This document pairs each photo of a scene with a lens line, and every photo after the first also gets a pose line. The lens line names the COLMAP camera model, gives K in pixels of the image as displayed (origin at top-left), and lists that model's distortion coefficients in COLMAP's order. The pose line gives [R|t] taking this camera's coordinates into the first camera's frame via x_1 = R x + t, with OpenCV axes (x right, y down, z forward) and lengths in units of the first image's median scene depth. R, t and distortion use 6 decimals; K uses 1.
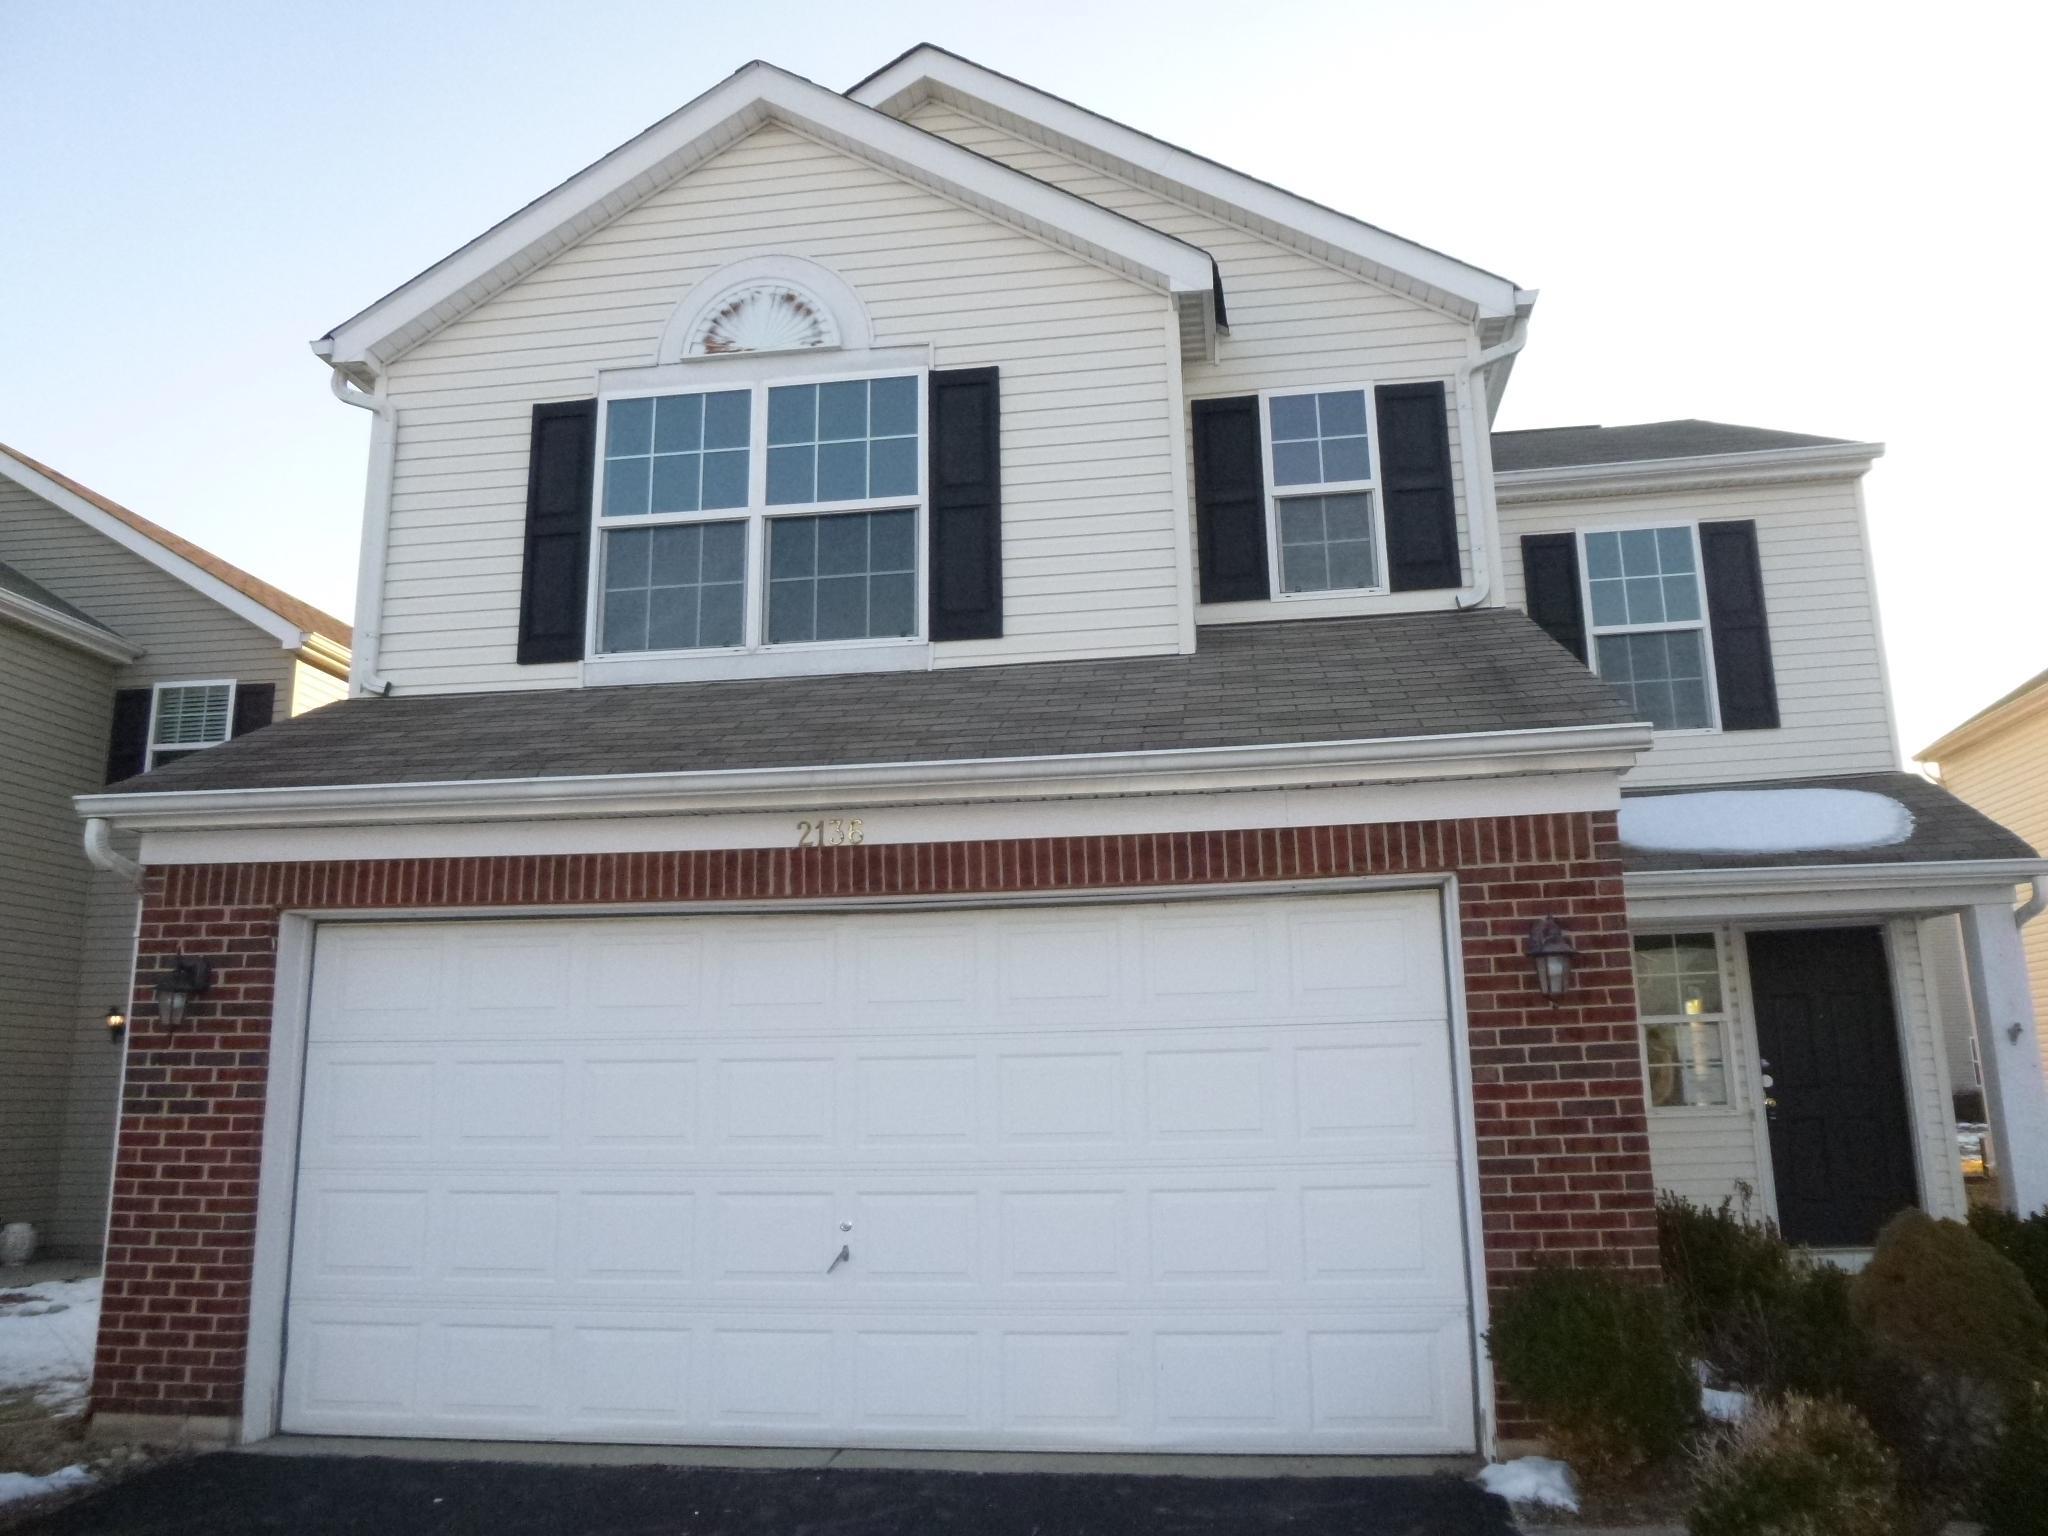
lens RADIAL K [[1519.8, 0, 1020.1], [0, 1519.8, 764.6], [0, 0, 1]] dist [-0.013994, -0.007368]
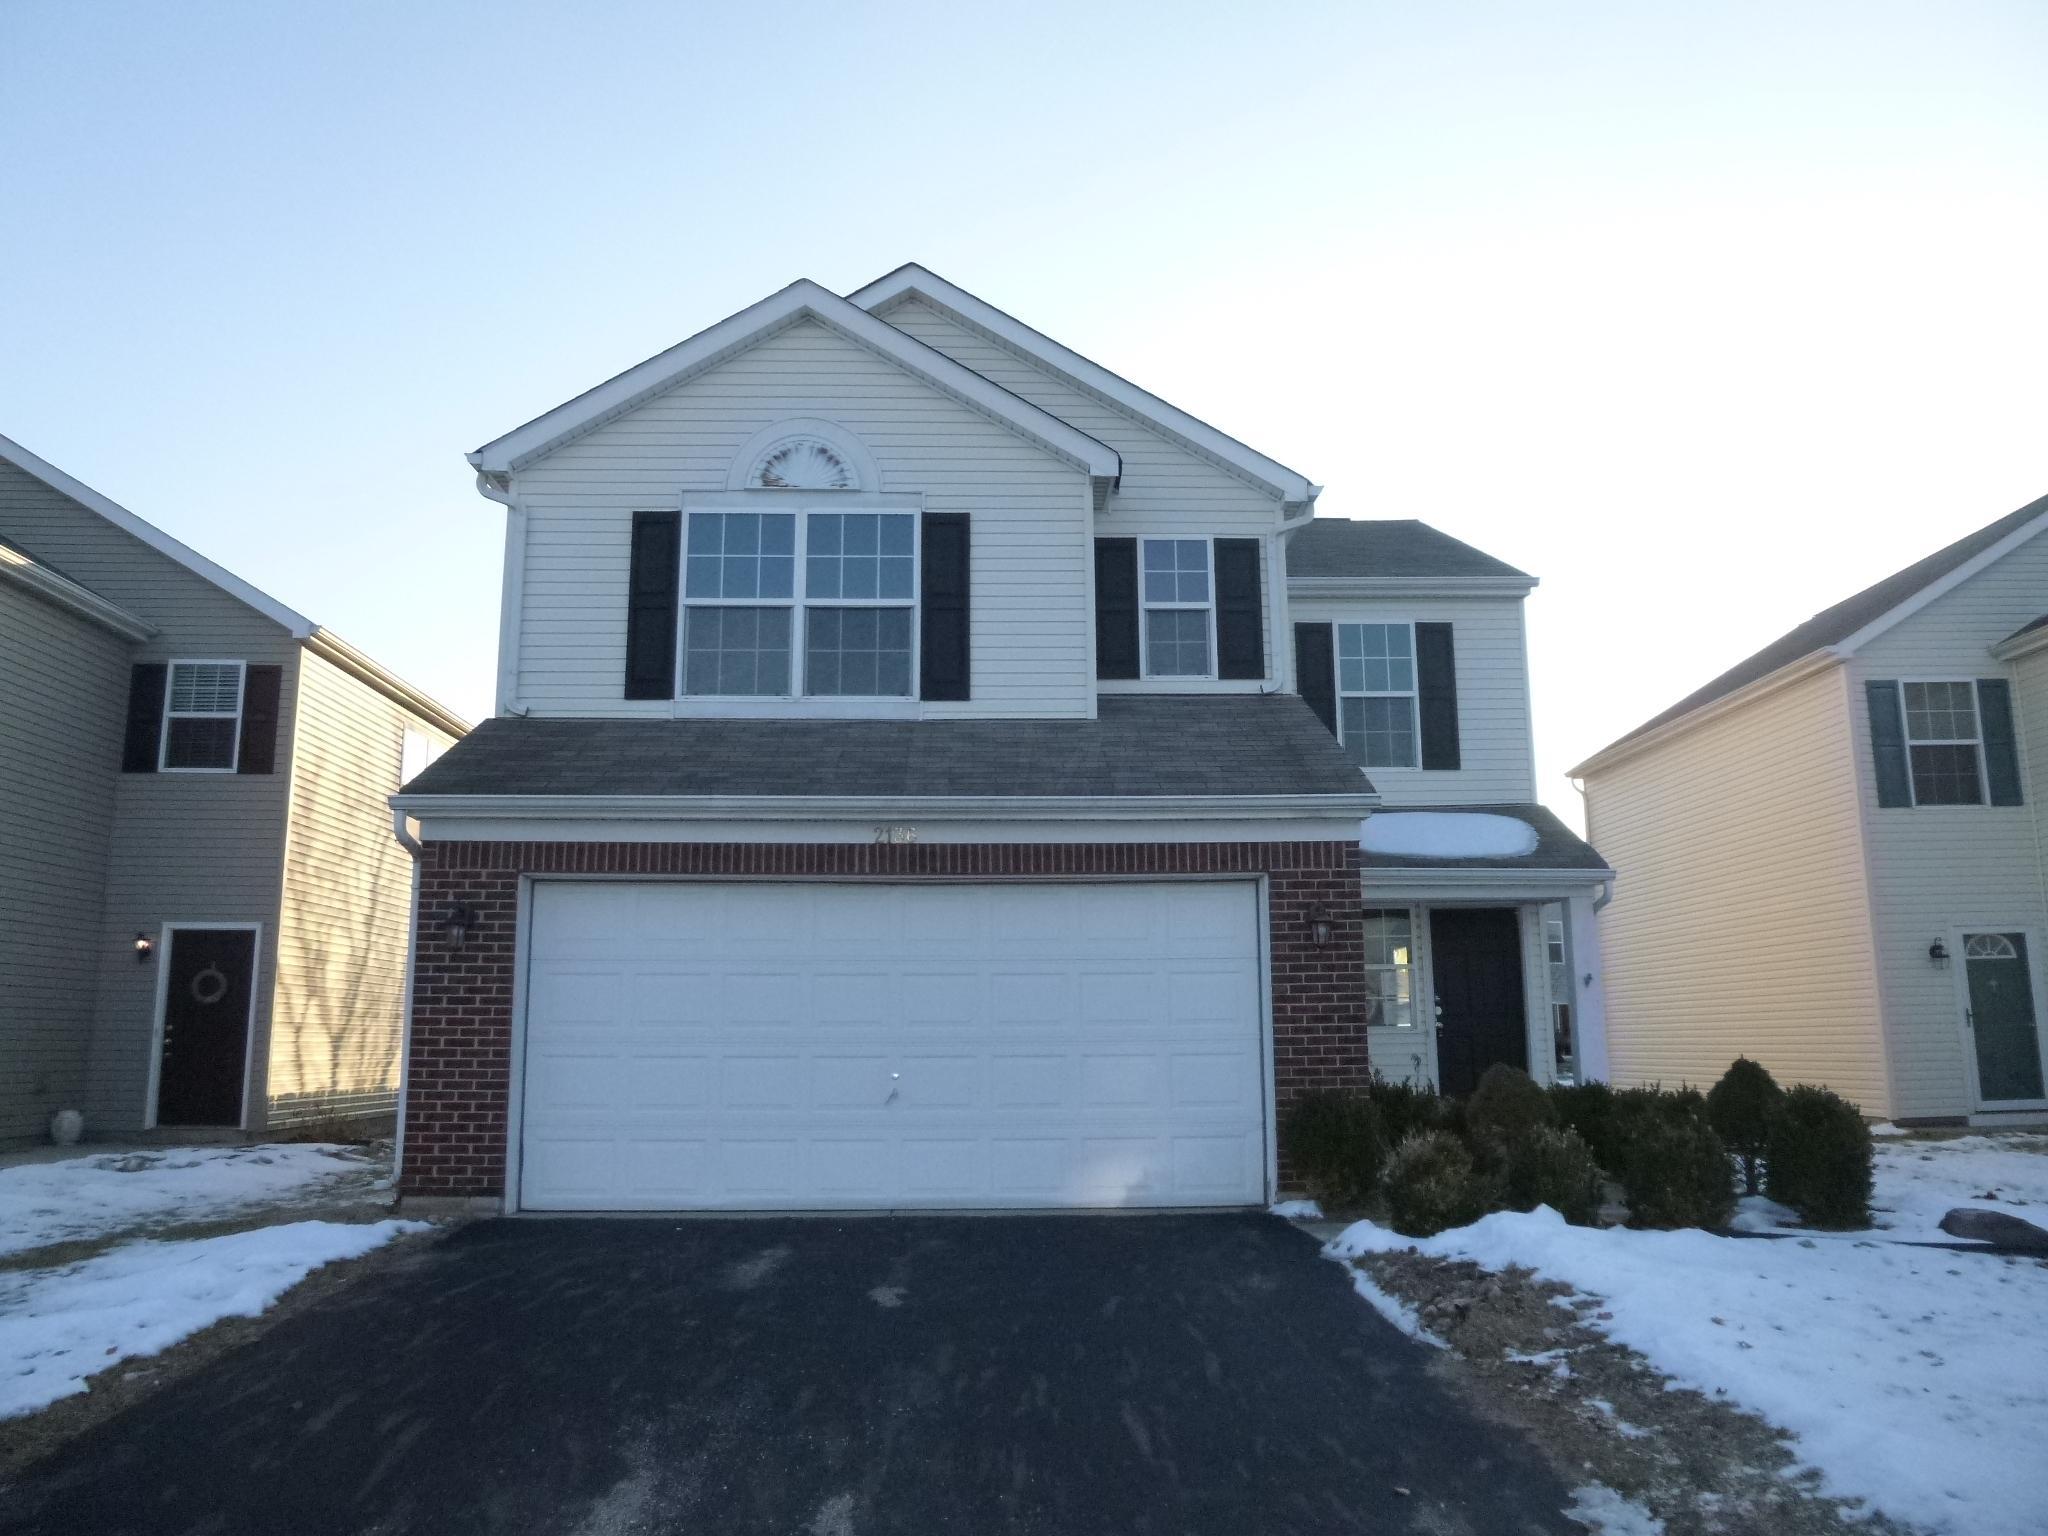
lens RADIAL K [[1519.8, 0, 1027.1], [0, 1519.8, 768.8], [0, 0, 1]] dist [-0.013994, -0.007368]
pose [[0.983792, 0.041264, 0.174500, -0.208667], [-0.046832, 0.998513, 0.027913, -0.059813], [-0.173088, -0.035633, 0.984262, -0.468046]]
